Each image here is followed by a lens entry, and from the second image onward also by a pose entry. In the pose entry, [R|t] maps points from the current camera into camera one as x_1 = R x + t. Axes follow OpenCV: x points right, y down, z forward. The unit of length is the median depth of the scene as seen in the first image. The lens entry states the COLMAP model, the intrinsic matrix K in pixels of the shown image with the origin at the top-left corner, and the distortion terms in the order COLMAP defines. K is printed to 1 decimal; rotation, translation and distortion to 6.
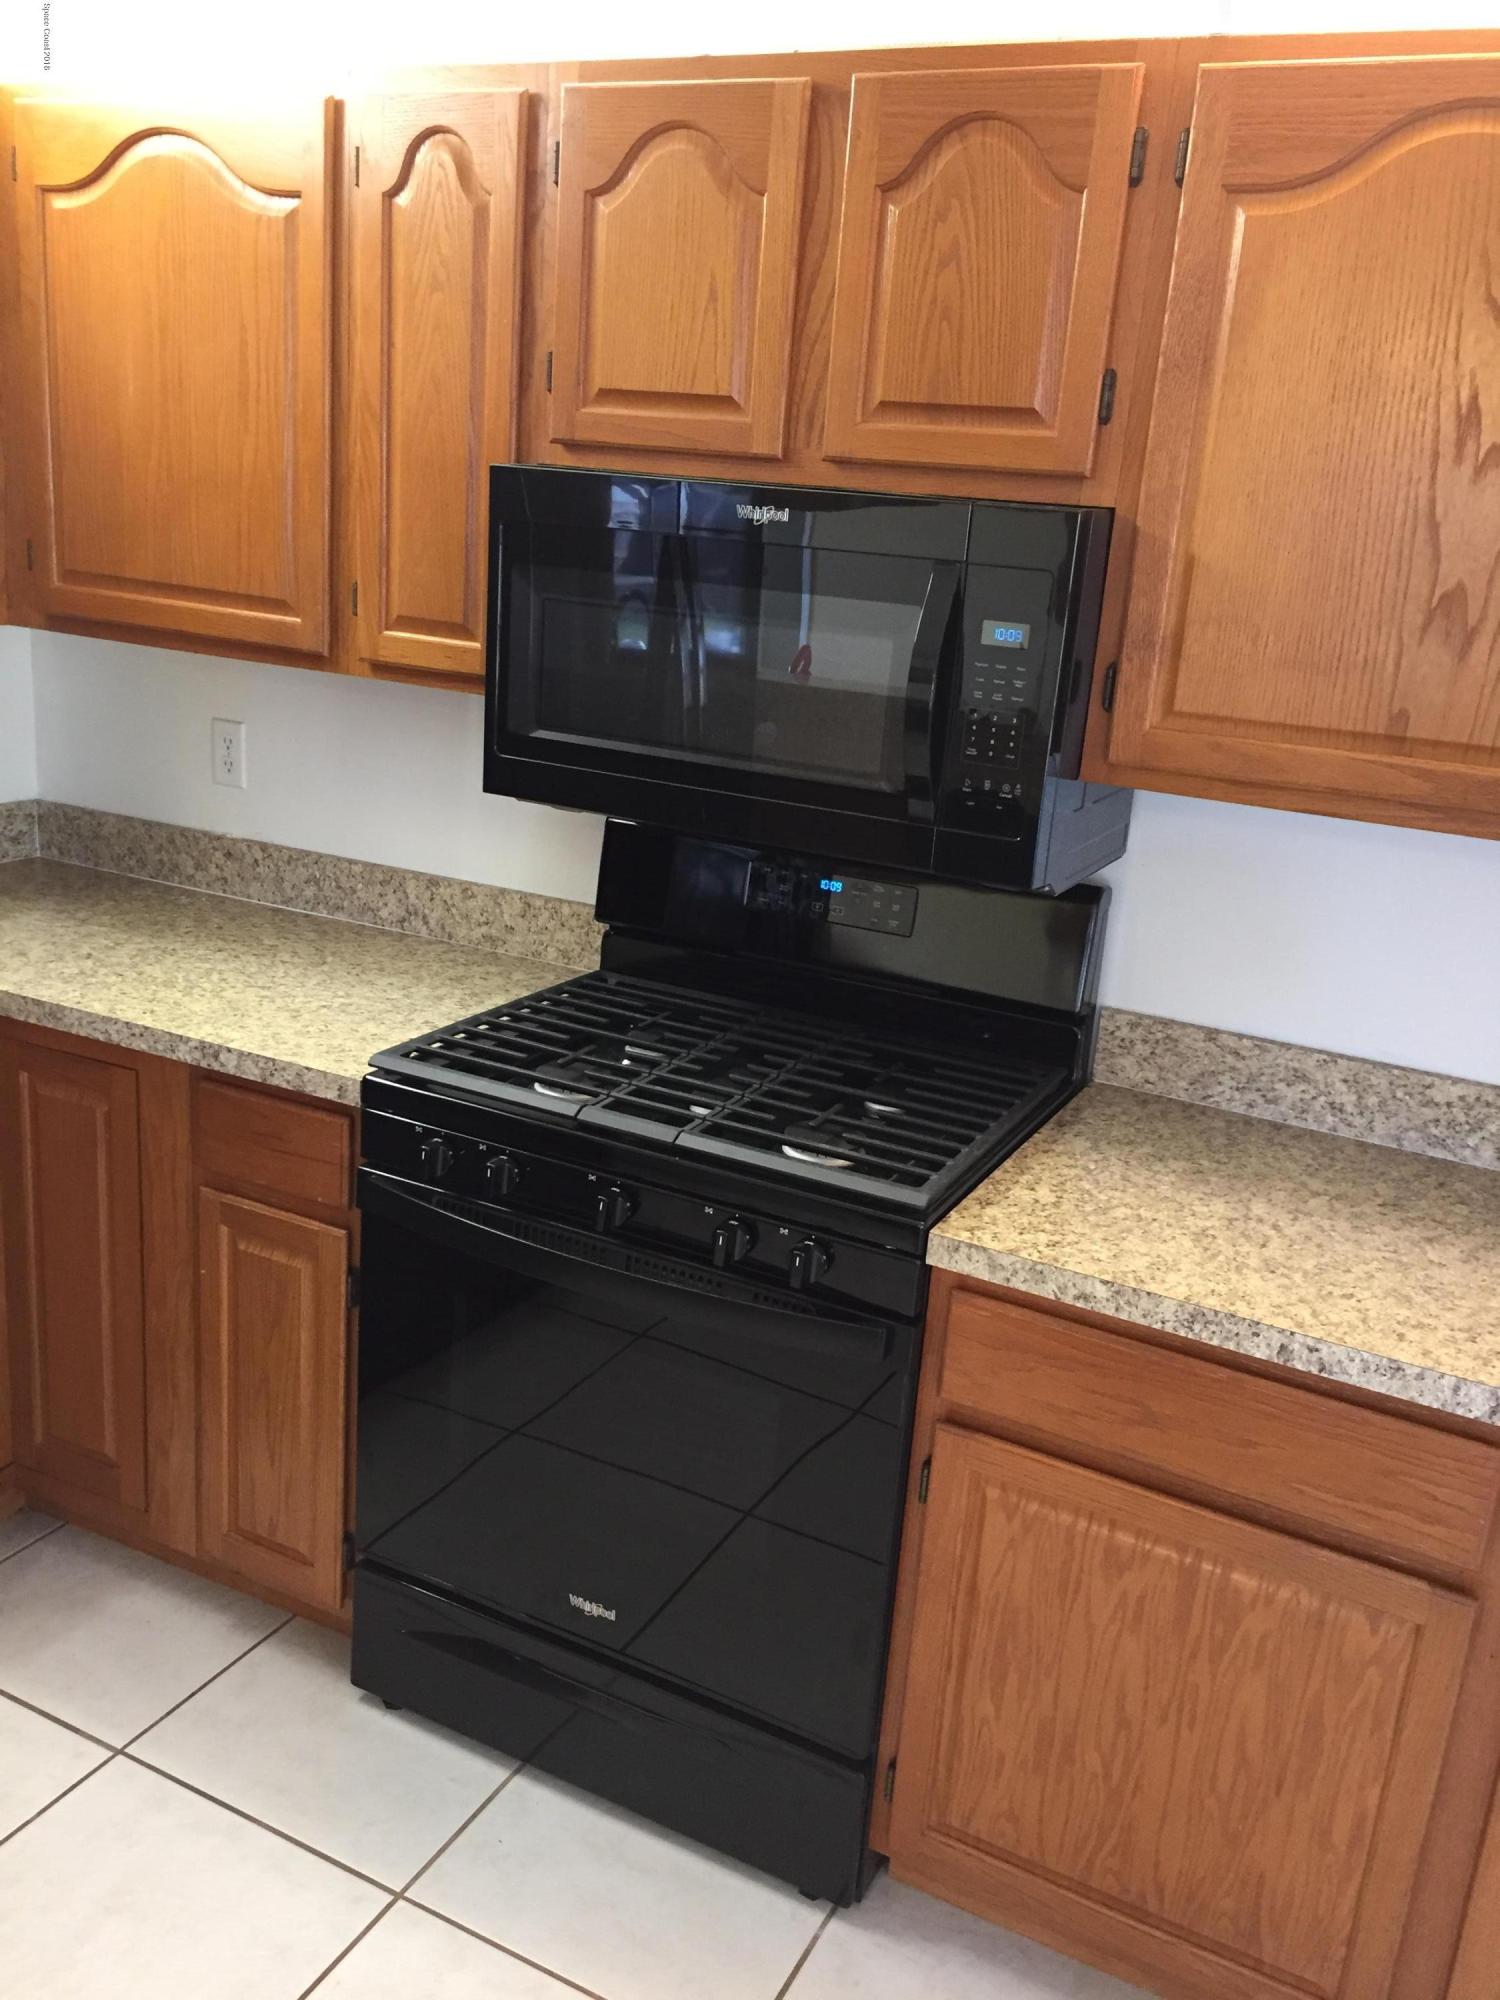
lens RADIAL K [[1706.4, 0, 721.4], [0, 1706.4, 1007.6], [0, 0, 1]] dist [0.116447, -0.197407]
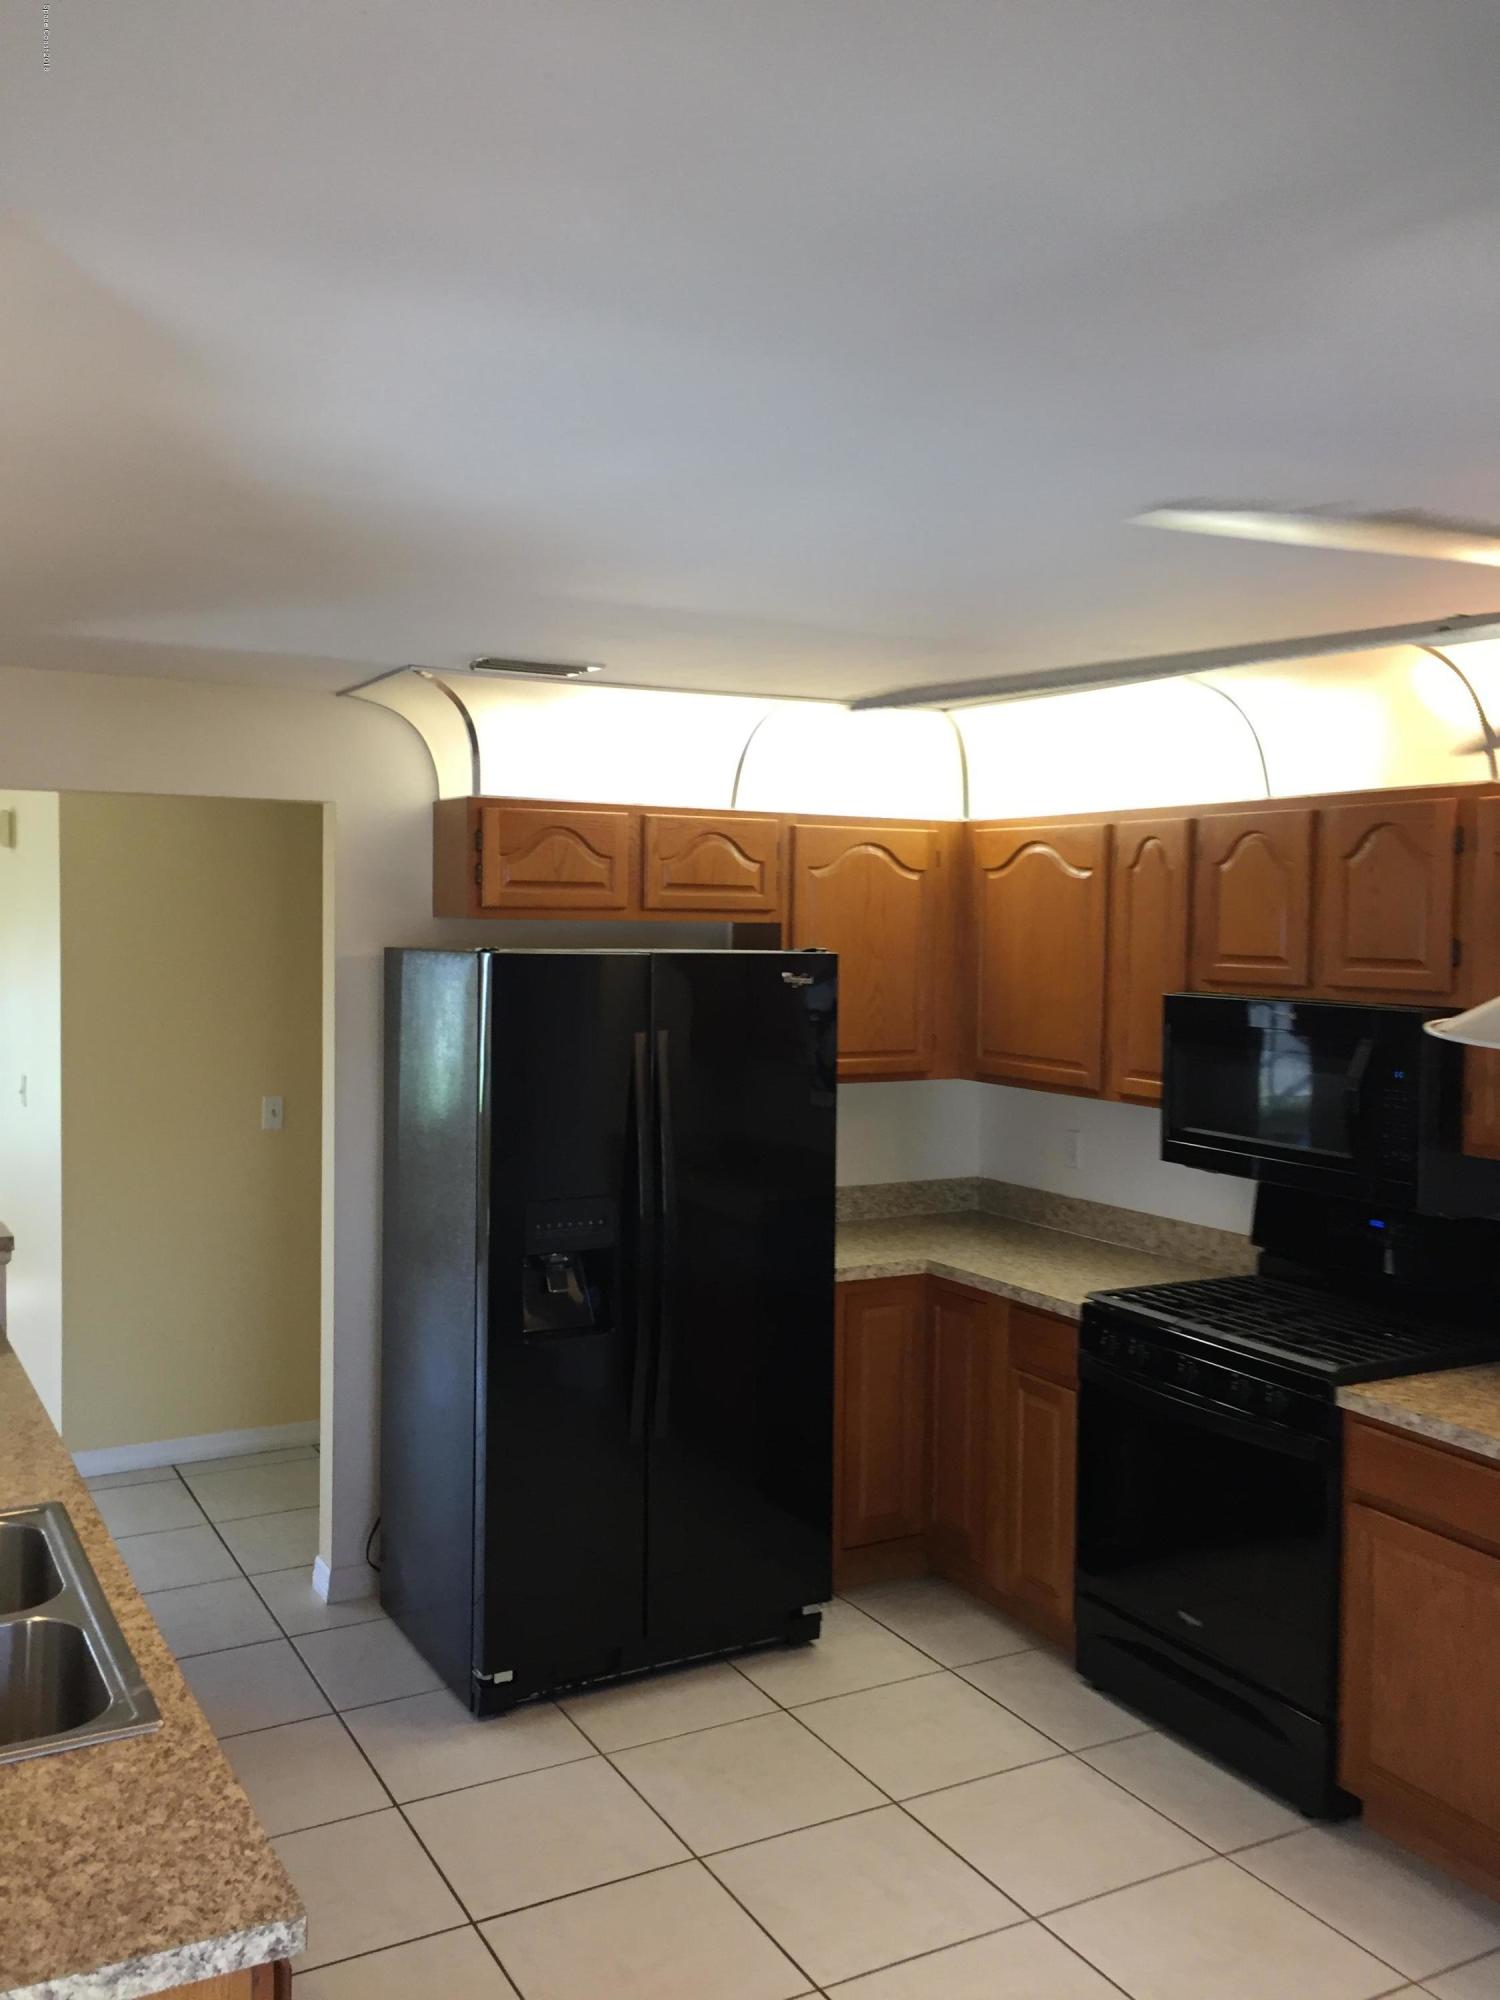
lens RADIAL K [[1706.4, 0, 721.4], [0, 1706.4, 1007.6], [0, 0, 1]] dist [0.116447, -0.197407]
pose [[0.824868, -0.033017, -0.564360, 0.520730], [-0.116304, 0.967028, -0.226564, 0.190745], [0.553232, 0.252523, 0.793831, -0.781722]]
